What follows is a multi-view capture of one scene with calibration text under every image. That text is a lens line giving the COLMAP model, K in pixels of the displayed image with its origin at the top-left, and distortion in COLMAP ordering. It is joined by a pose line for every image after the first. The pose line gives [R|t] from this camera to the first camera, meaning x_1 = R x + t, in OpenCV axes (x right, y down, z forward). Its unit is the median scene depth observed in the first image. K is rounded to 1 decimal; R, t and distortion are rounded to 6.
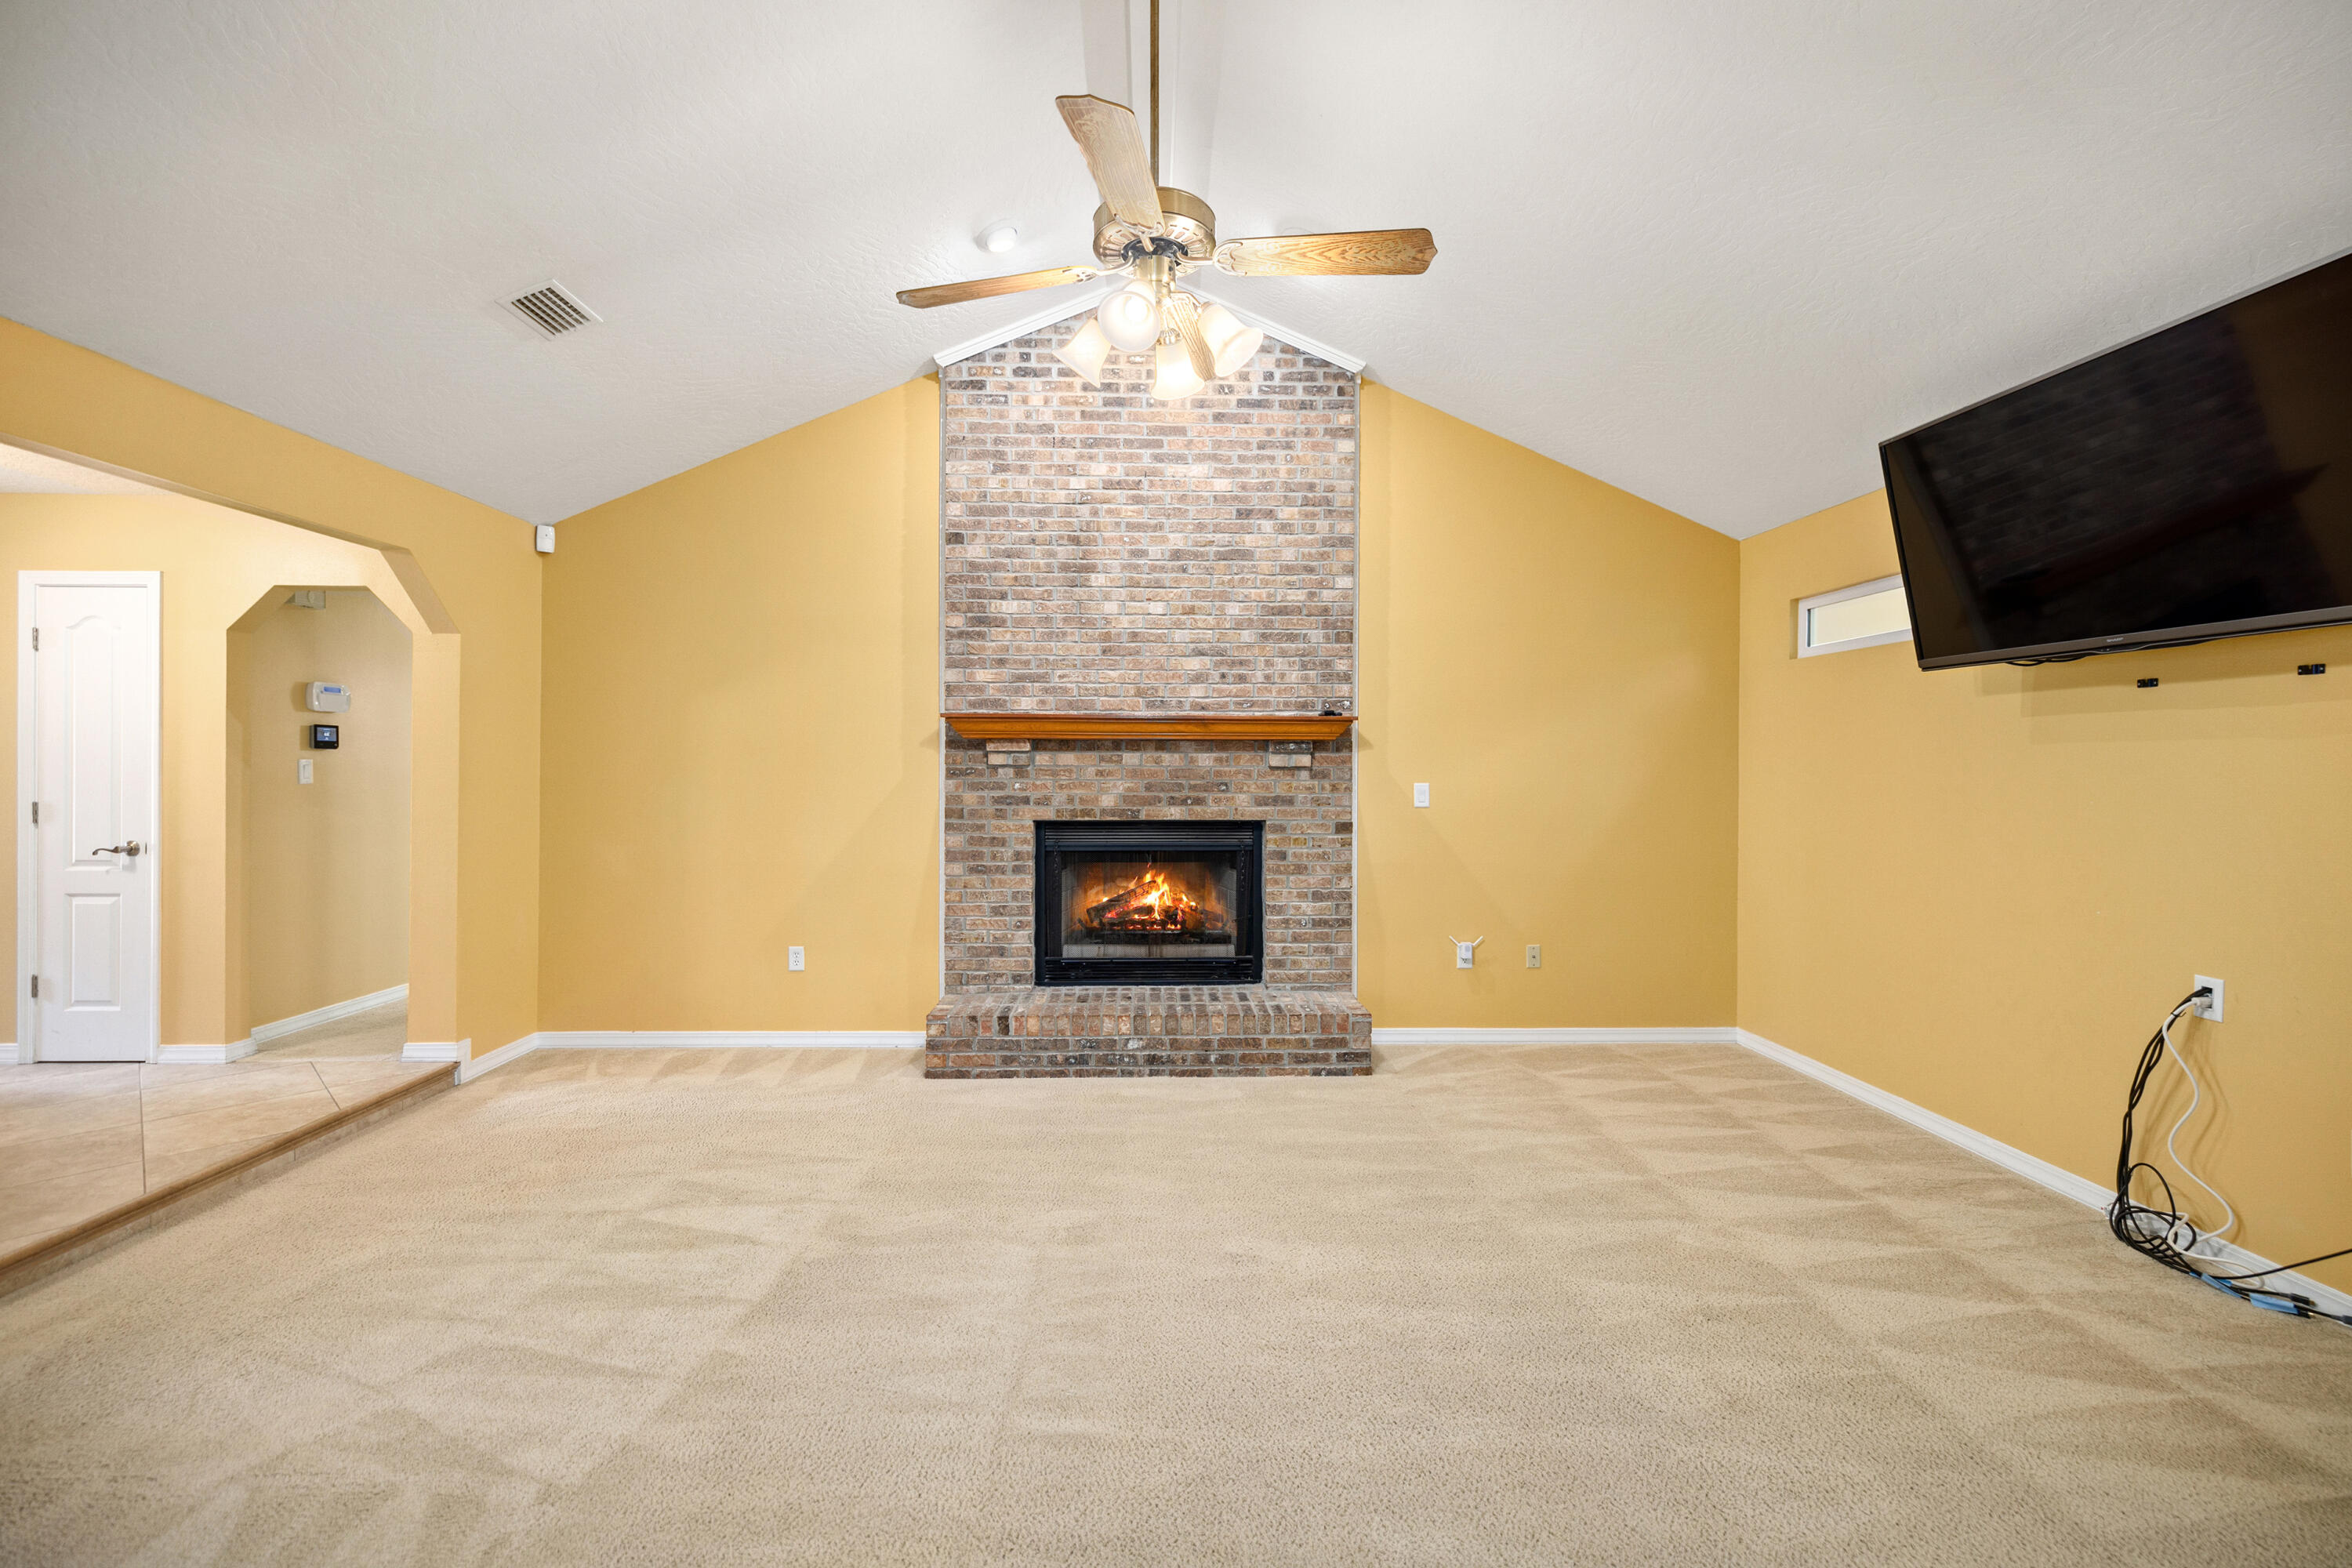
lens RADIAL K [[998.5, 0, 1181.0], [0, 998.5, 771.2], [0, 0, 1]] dist [-0.000134, -0.000740]
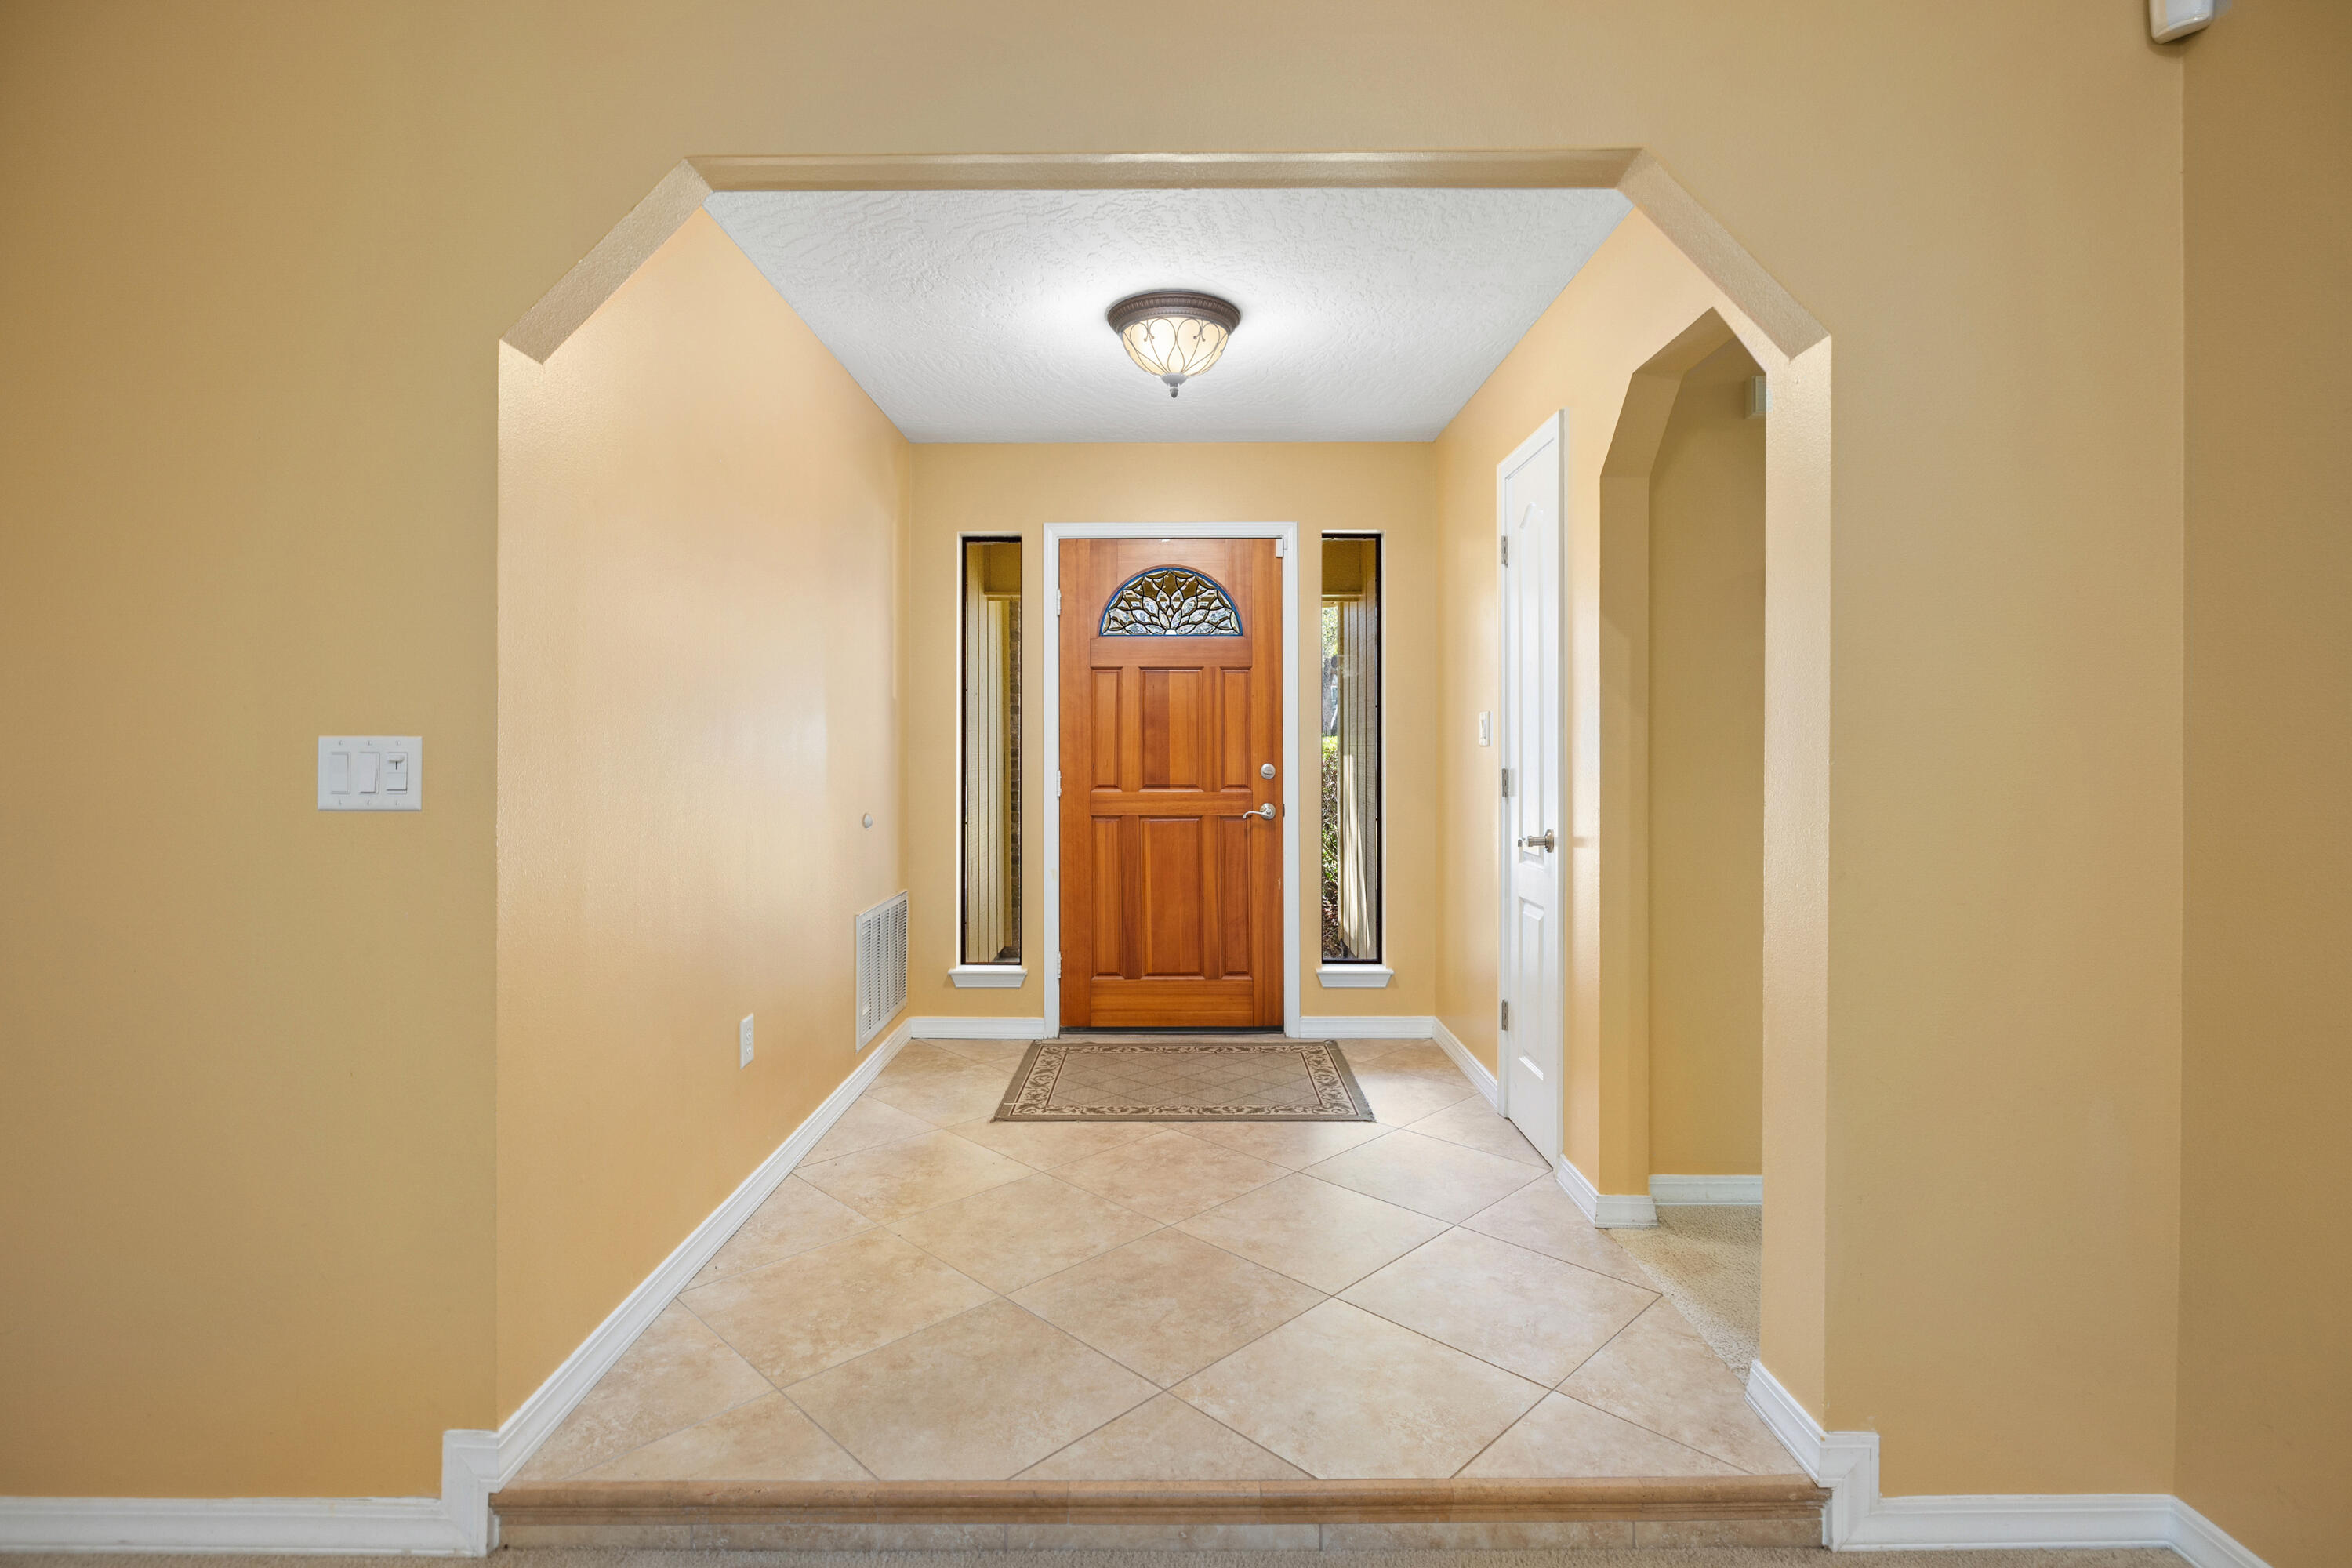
lens RADIAL K [[1117.6, 0, 1168.7], [0, 1117.6, 741.3], [0, 0, 1]] dist [-0.001733, -0.000257]
pose [[-0.030572, -0.008402, -0.999497, -0.268374], [-0.002511, 0.999962, -0.008329, 0.016375], [0.999529, 0.002255, -0.030592, 0.687474]]
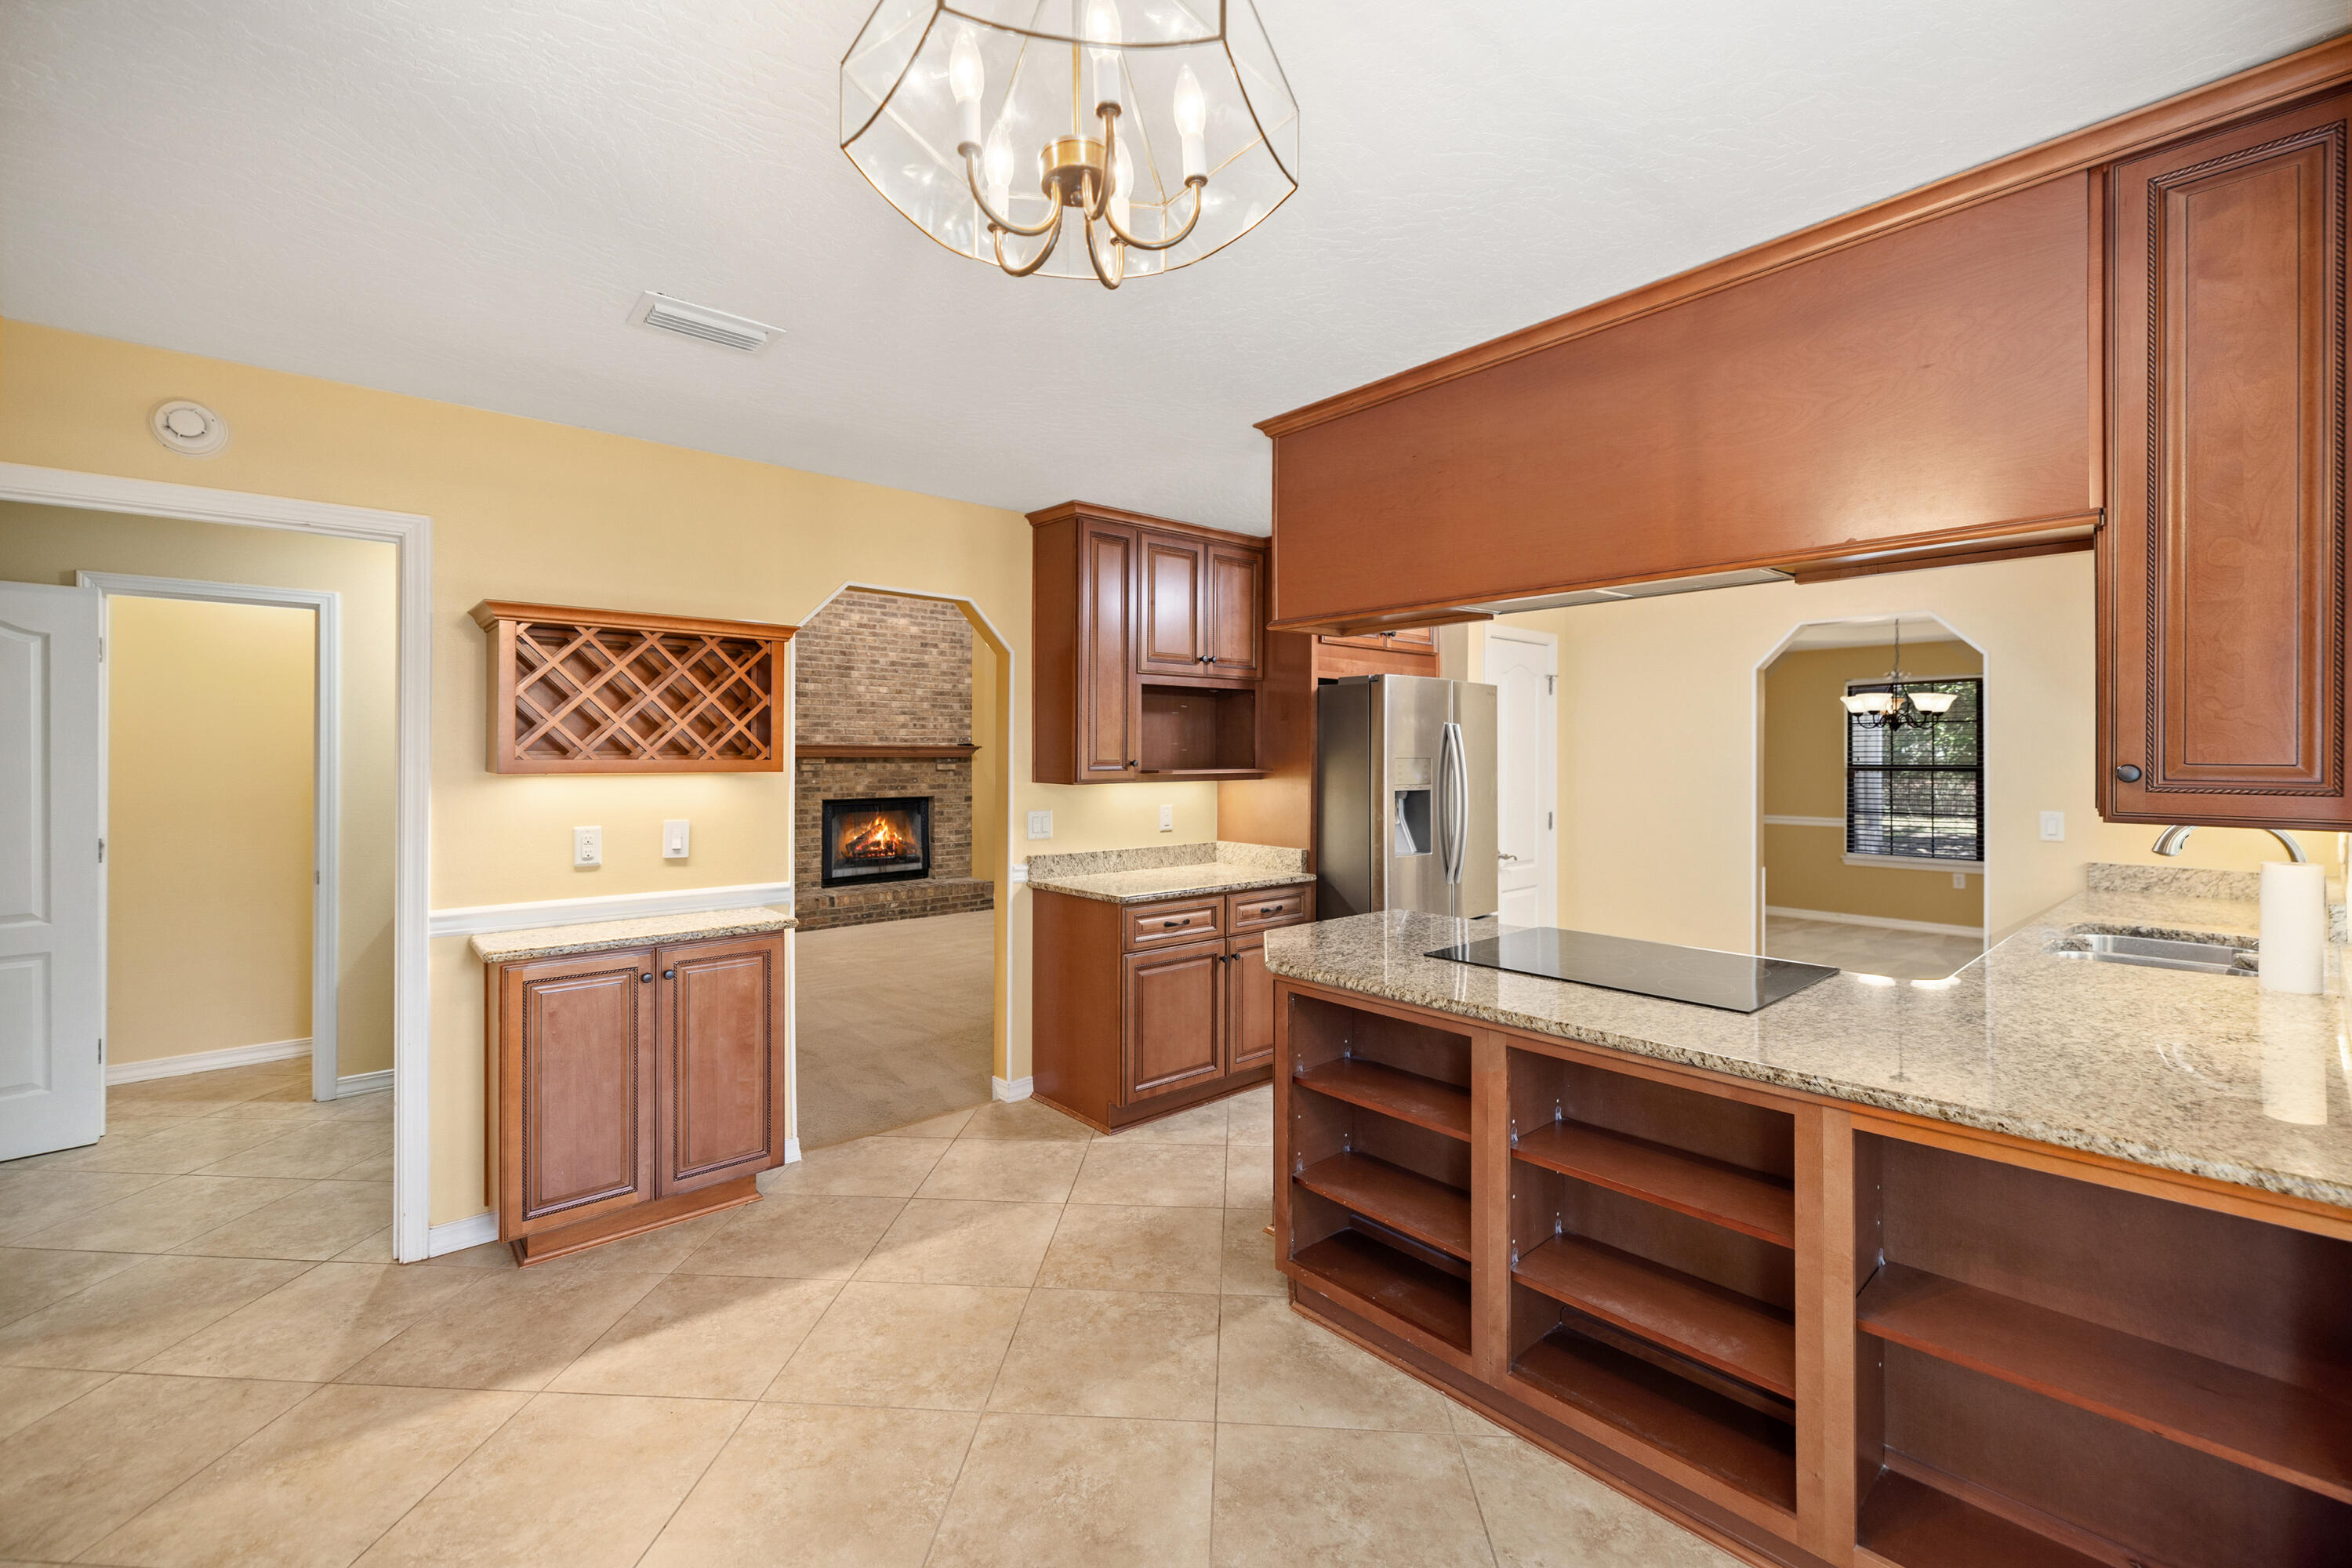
lens RADIAL K [[998.5, 0, 1156.2], [0, 998.5, 754.7], [0, 0, 1]] dist [-0.000134, -0.000740]
pose [[0.783384, -0.002402, 0.621533, -0.828970], [0.004879, 0.999985, -0.002284, -0.028738], [-0.621519, 0.004822, 0.783384, -0.878368]]
